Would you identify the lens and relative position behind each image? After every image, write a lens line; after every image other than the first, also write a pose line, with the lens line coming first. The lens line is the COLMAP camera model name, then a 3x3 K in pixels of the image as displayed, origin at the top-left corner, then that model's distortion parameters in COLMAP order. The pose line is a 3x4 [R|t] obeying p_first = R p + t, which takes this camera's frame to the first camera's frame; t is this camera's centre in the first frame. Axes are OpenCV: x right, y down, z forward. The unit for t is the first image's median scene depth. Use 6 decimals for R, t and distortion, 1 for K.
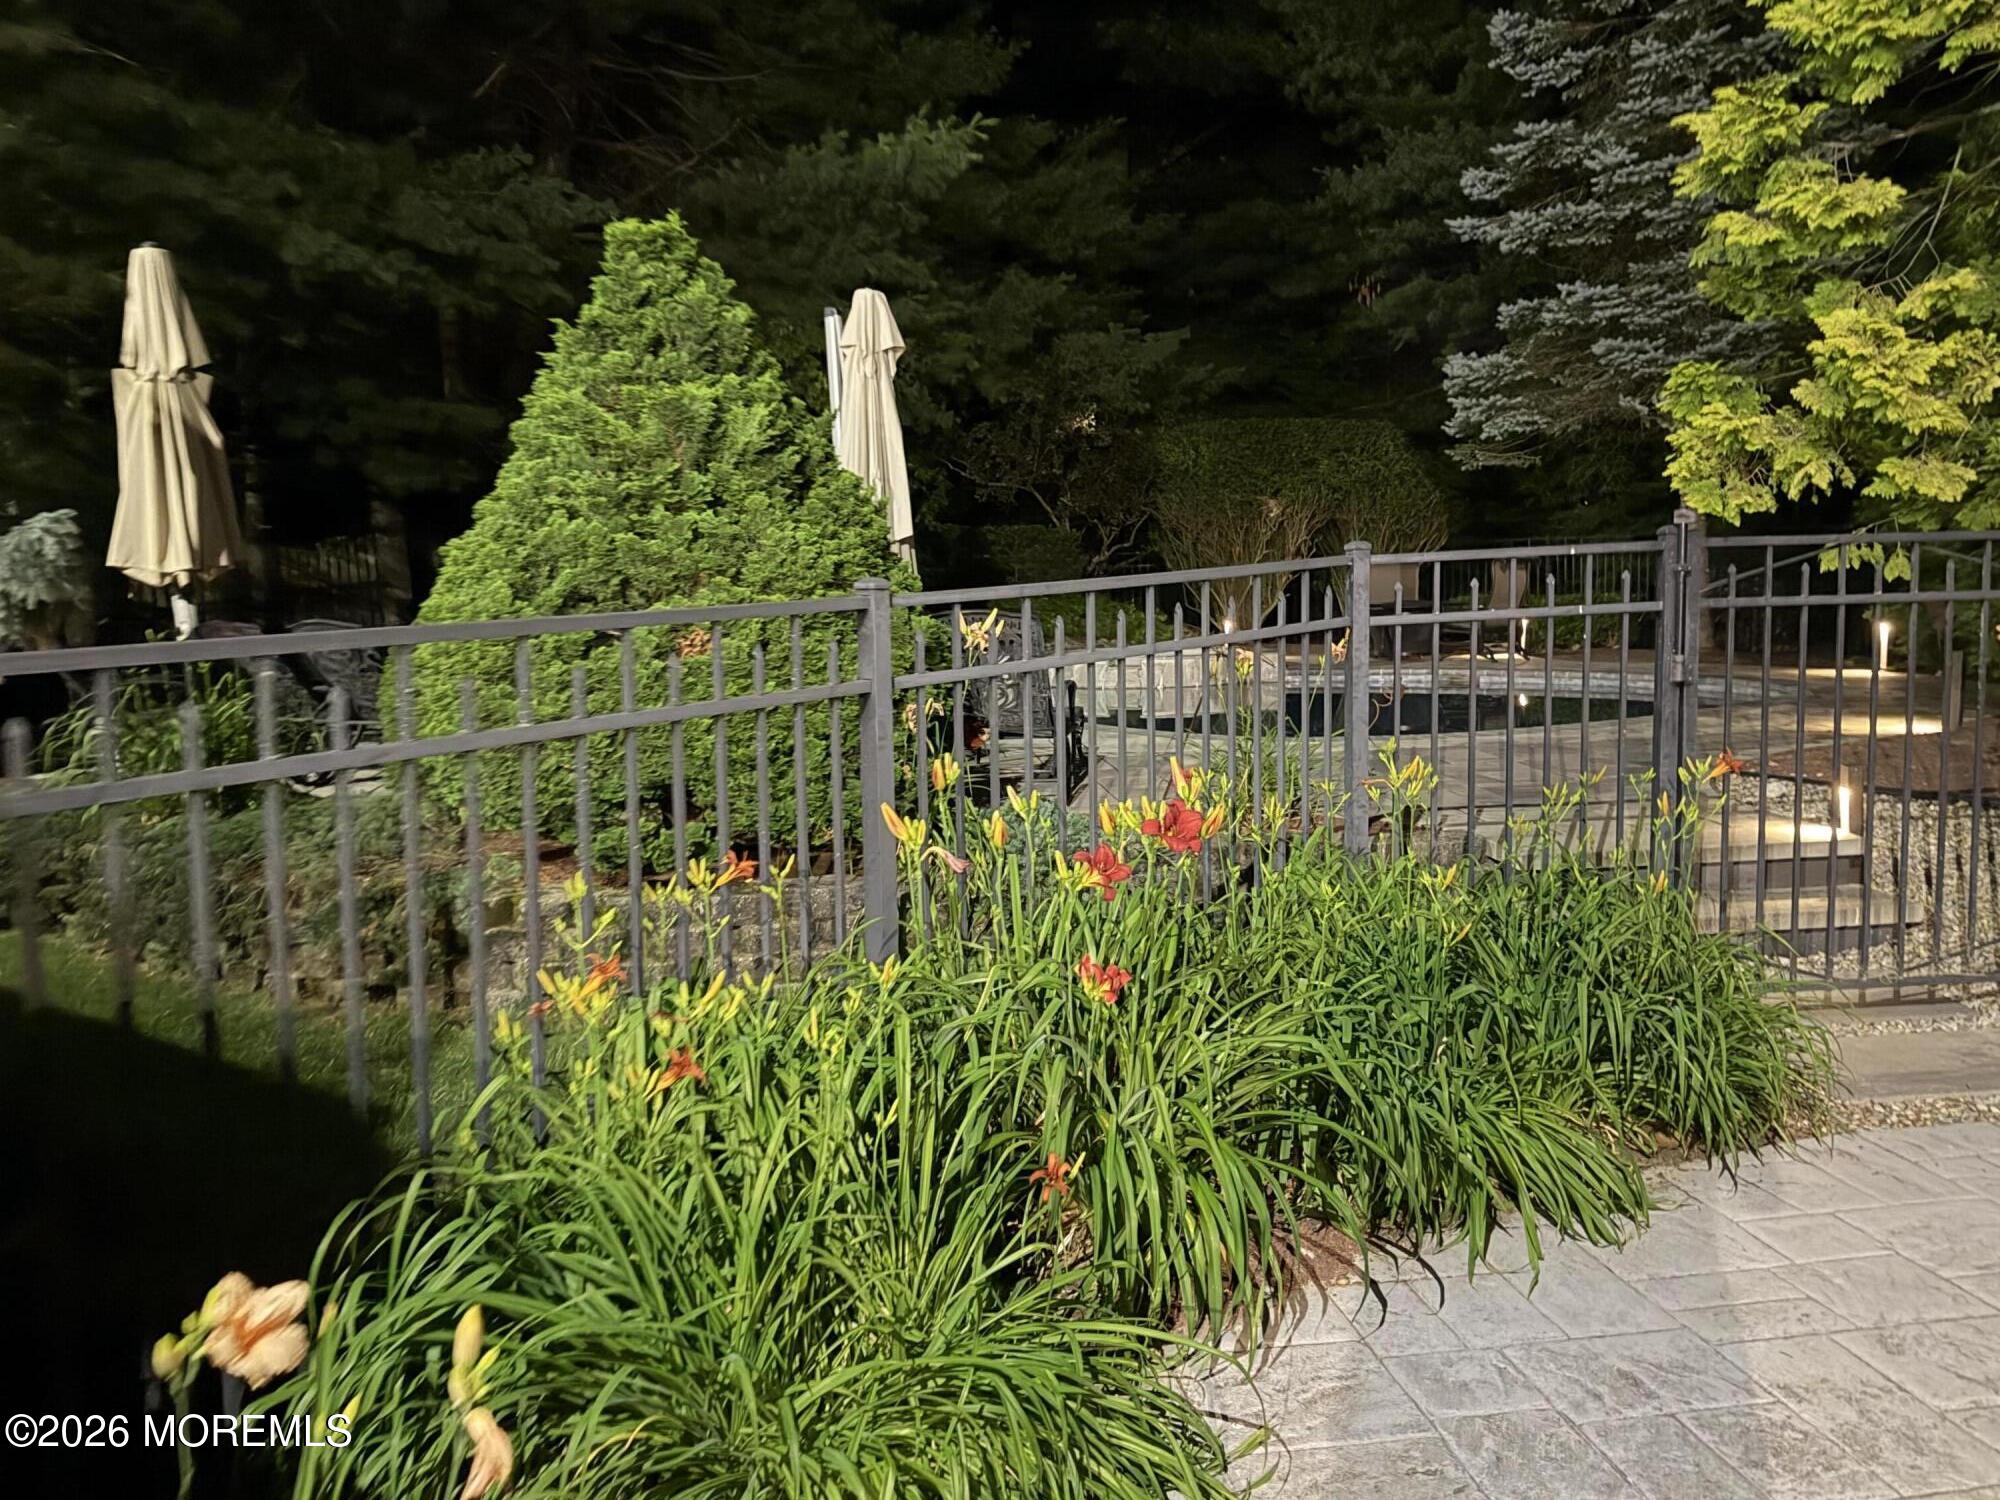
lens RADIAL K [[1629.0, 0, 1002.9], [0, 1629.0, 752.4], [0, 0, 1]] dist [0.086415, -0.129786]
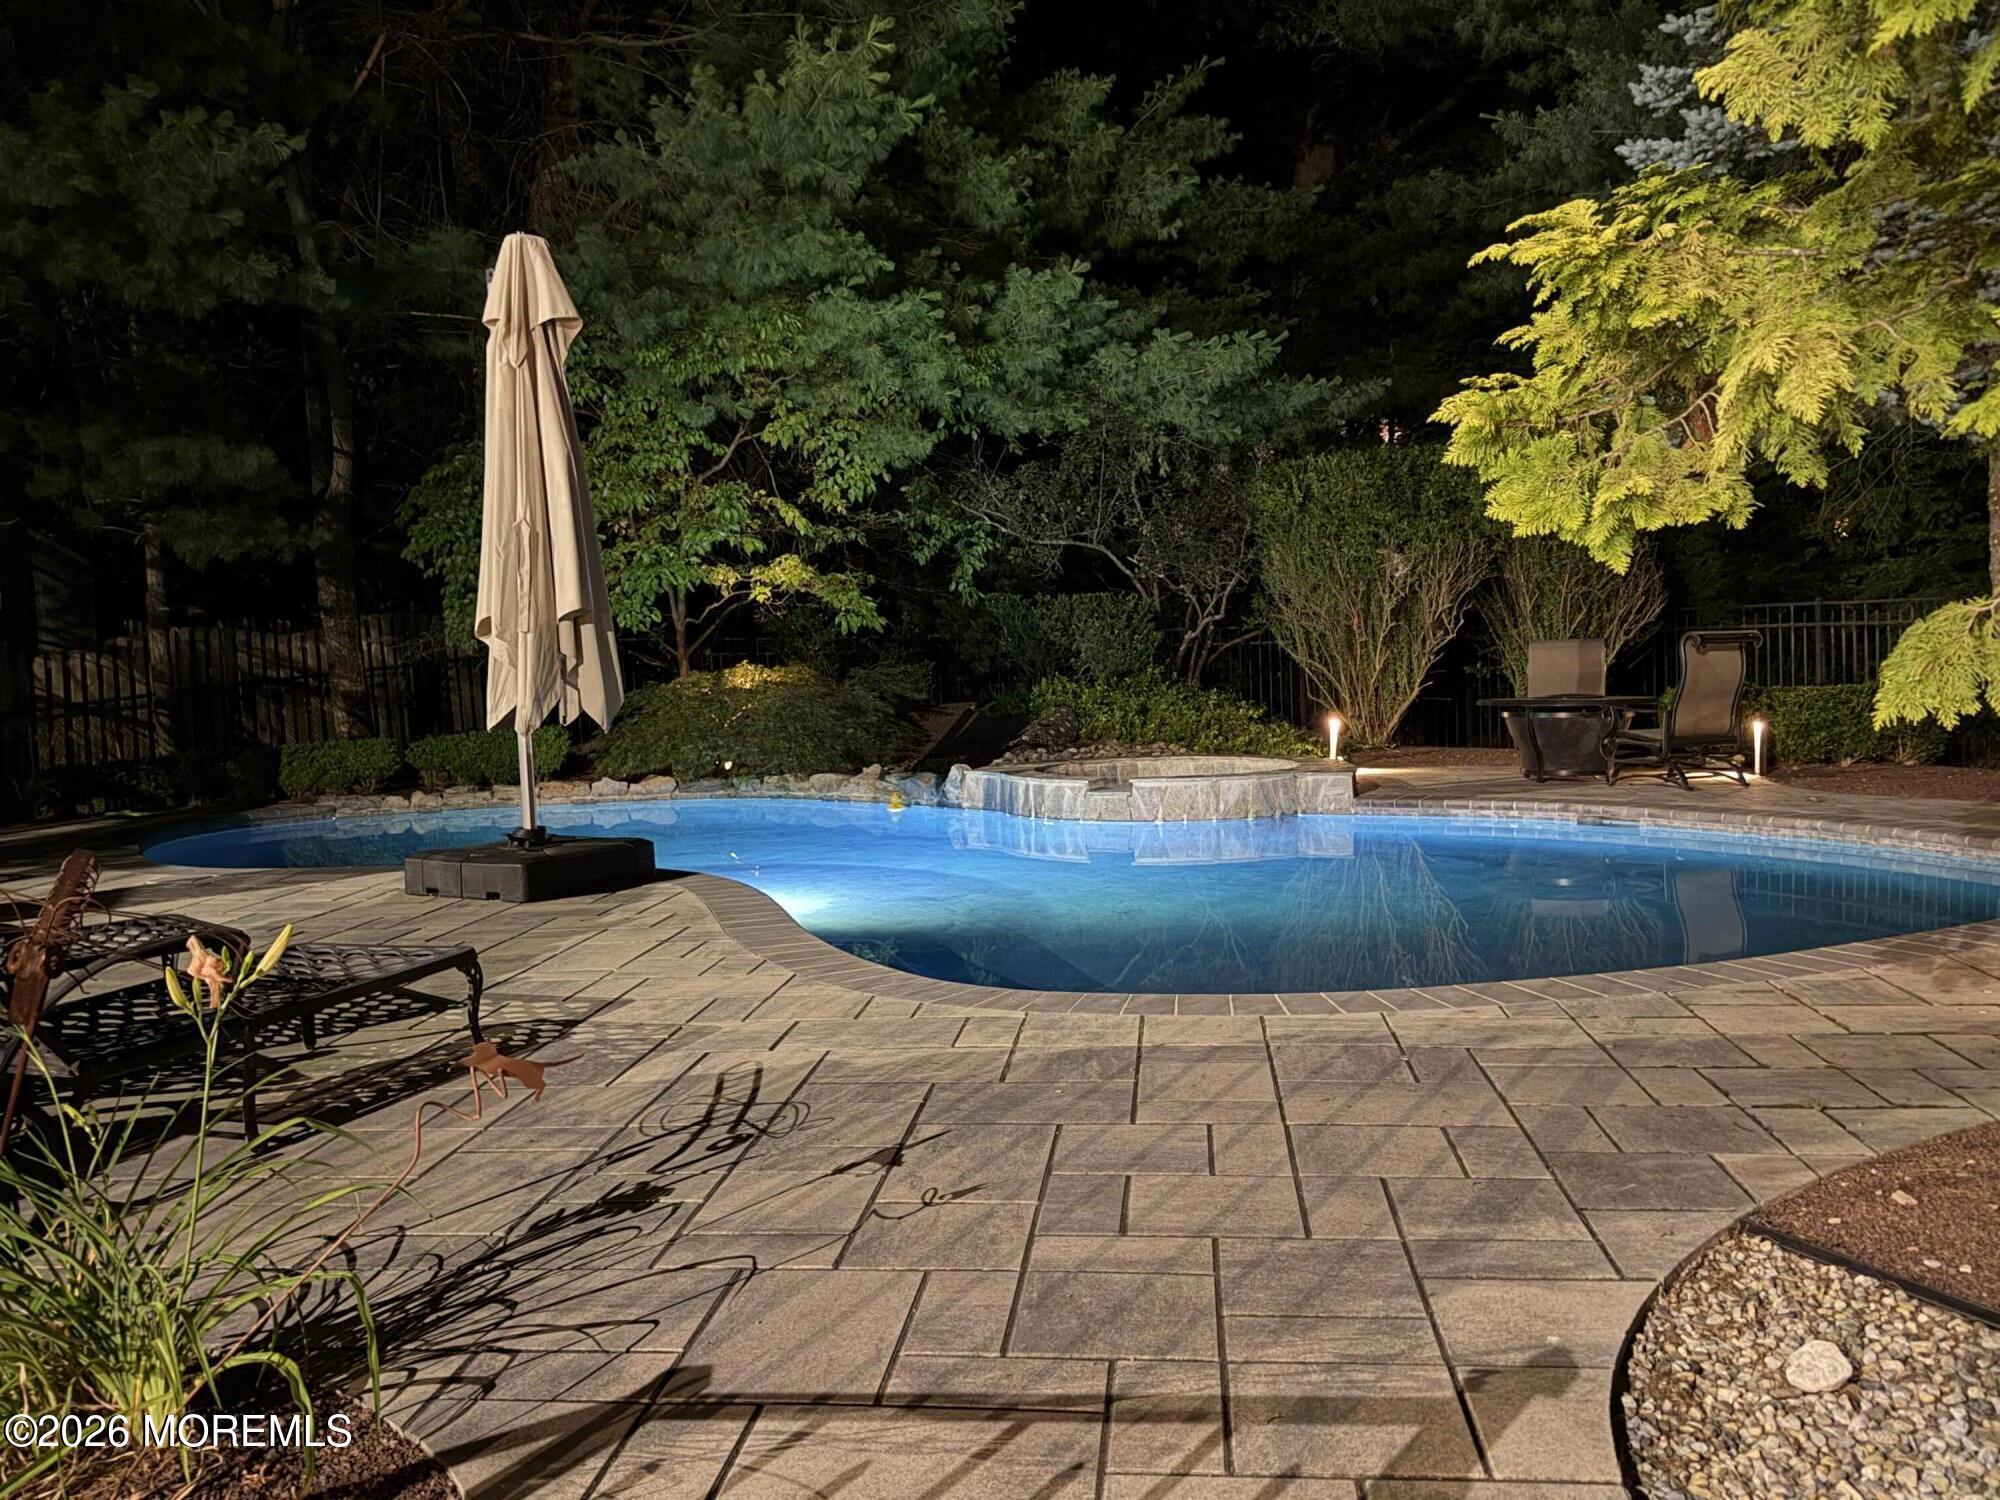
lens RADIAL K [[1629.0, 0, 999.4], [0, 1629.0, 743.1], [0, 0, 1]] dist [0.086415, -0.129786]
pose [[0.976266, 0.008142, -0.216423, 0.444709], [-0.018732, 0.998723, -0.046922, -0.097823], [0.215764, 0.049862, 0.975172, 0.748623]]
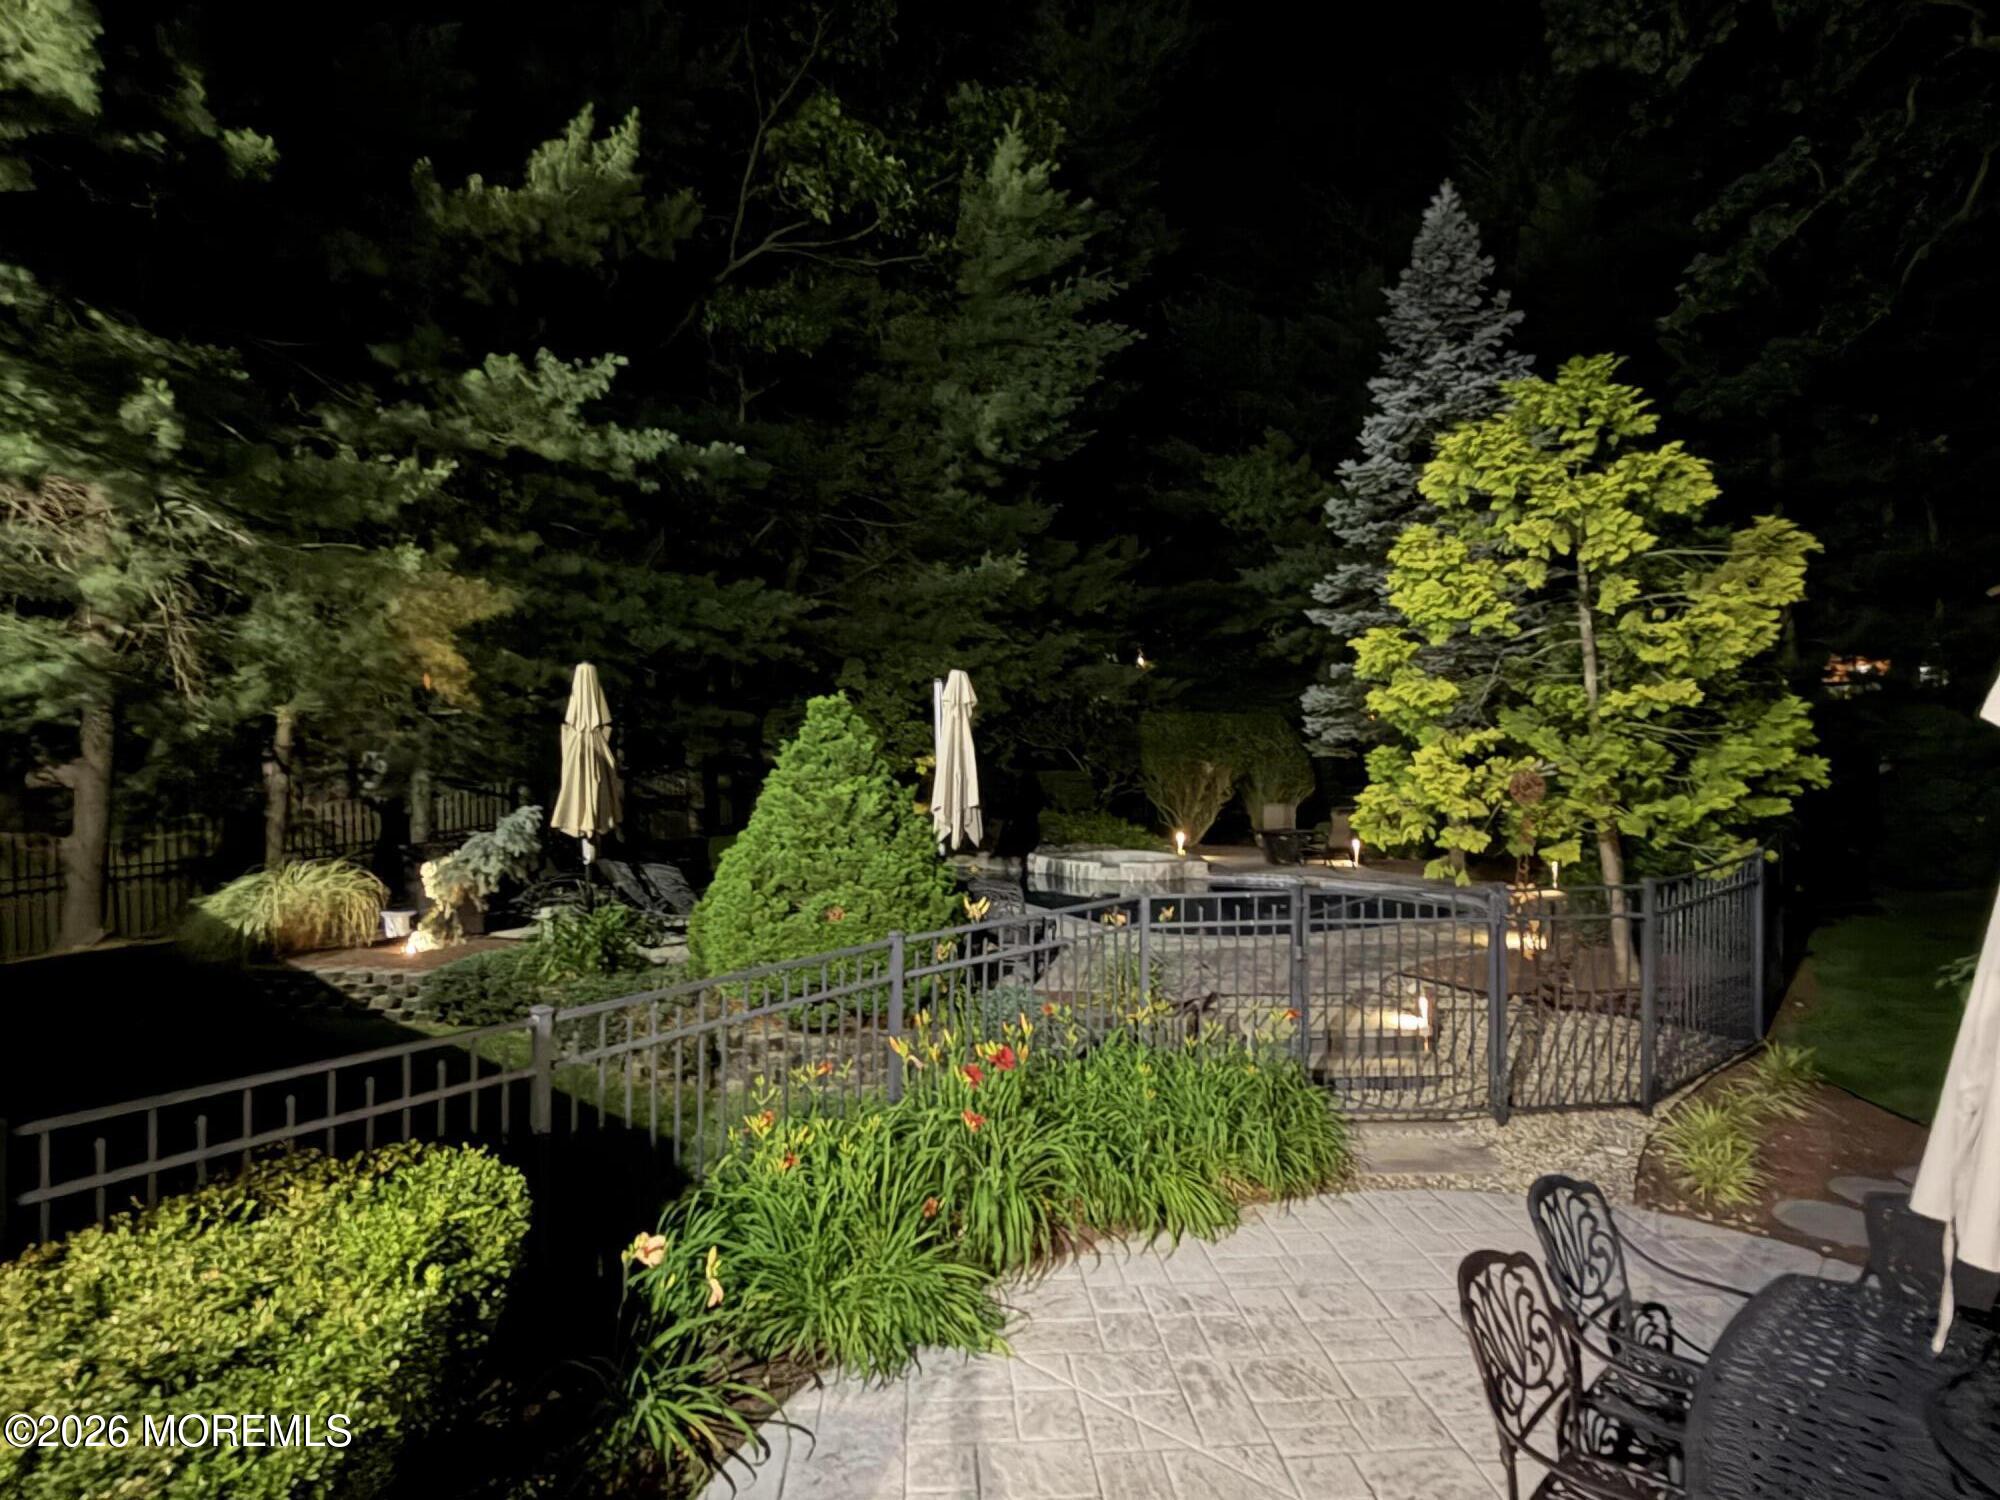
lens RADIAL K [[1074.0, 0, 1004.0], [0, 1074.0, 753.9], [0, 0, 1]] dist [0.000606, -0.000291]
pose [[0.997283, 0.023718, -0.069737, 0.099789], [-0.031220, 0.993603, -0.108532, -0.111705], [0.066717, 0.110414, 0.991644, -0.313255]]
